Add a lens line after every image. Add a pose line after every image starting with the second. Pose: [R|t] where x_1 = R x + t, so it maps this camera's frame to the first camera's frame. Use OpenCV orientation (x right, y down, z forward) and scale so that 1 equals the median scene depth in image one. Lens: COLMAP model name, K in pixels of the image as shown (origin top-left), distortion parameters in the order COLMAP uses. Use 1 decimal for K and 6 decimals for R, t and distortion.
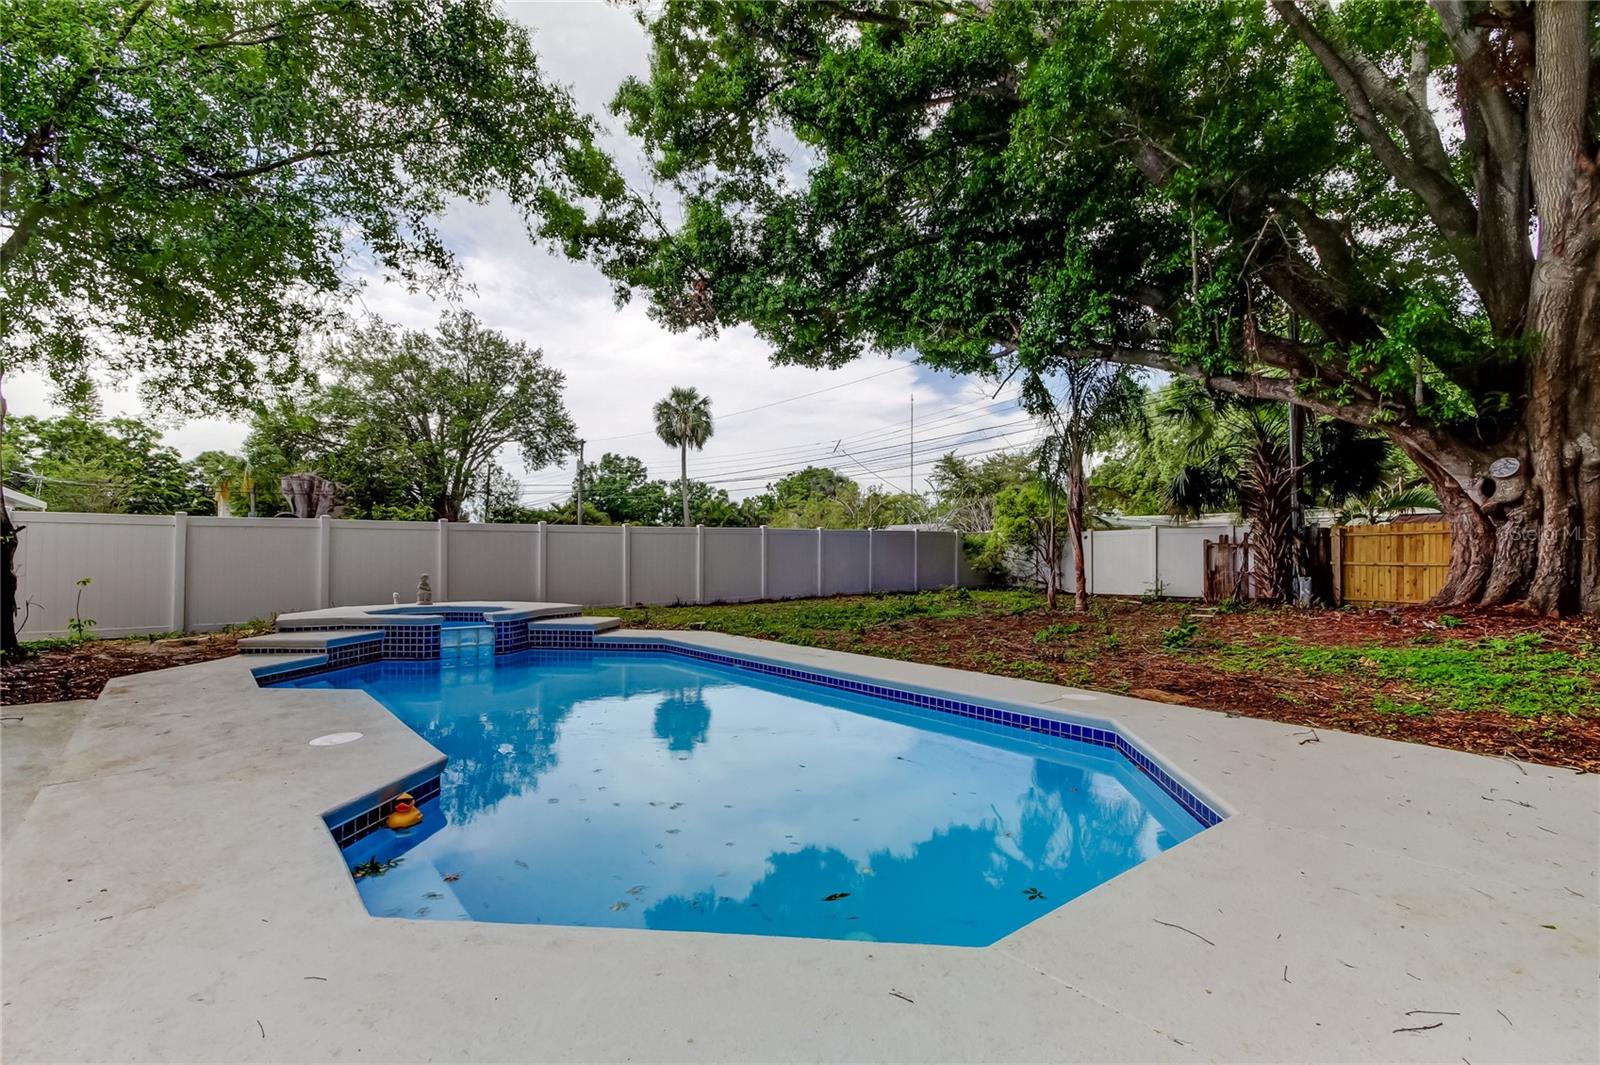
lens RADIAL K [[756.6, 0, 817.2], [0, 756.6, 558.2], [0, 0, 1]] dist [0.022333, -0.004239]
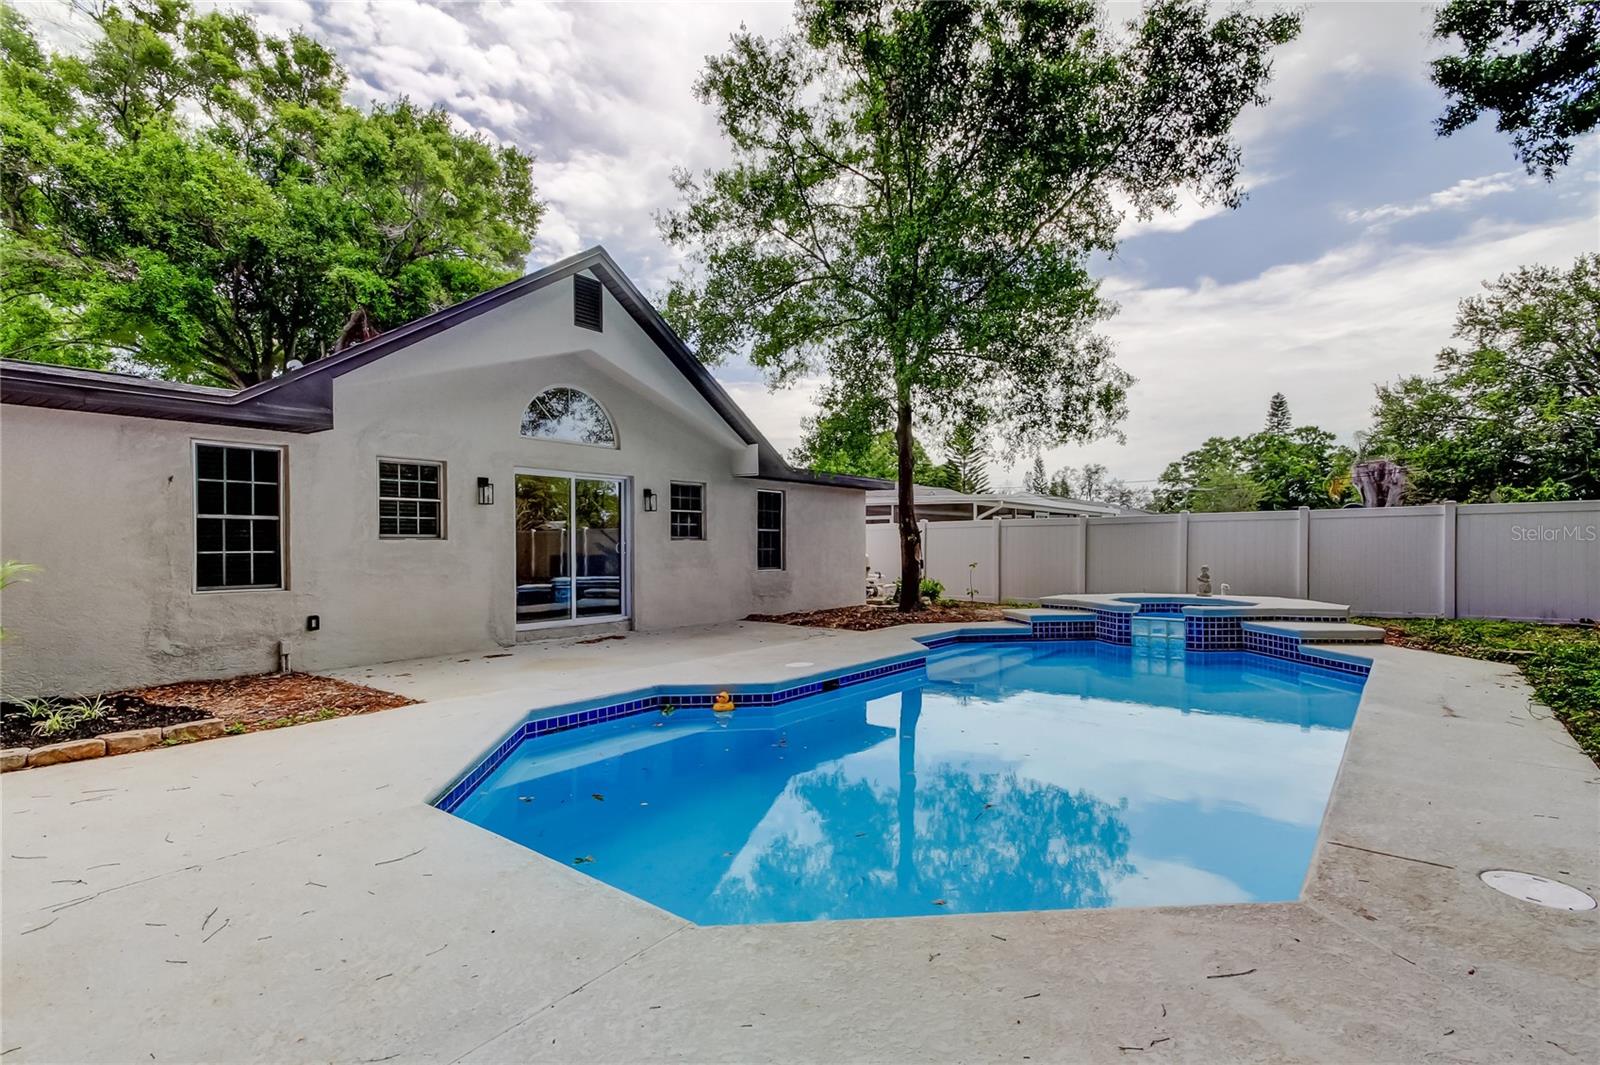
lens RADIAL K [[756.6, 0, 805.6], [0, 756.6, 548.8], [0, 0, 1]] dist [0.022333, -0.004239]
pose [[0.180407, -0.000115, -0.983592, 0.413491], [0.000392, 1.000000, -0.000045, -0.001575], [0.983592, -0.000378, 0.180407, 0.330900]]
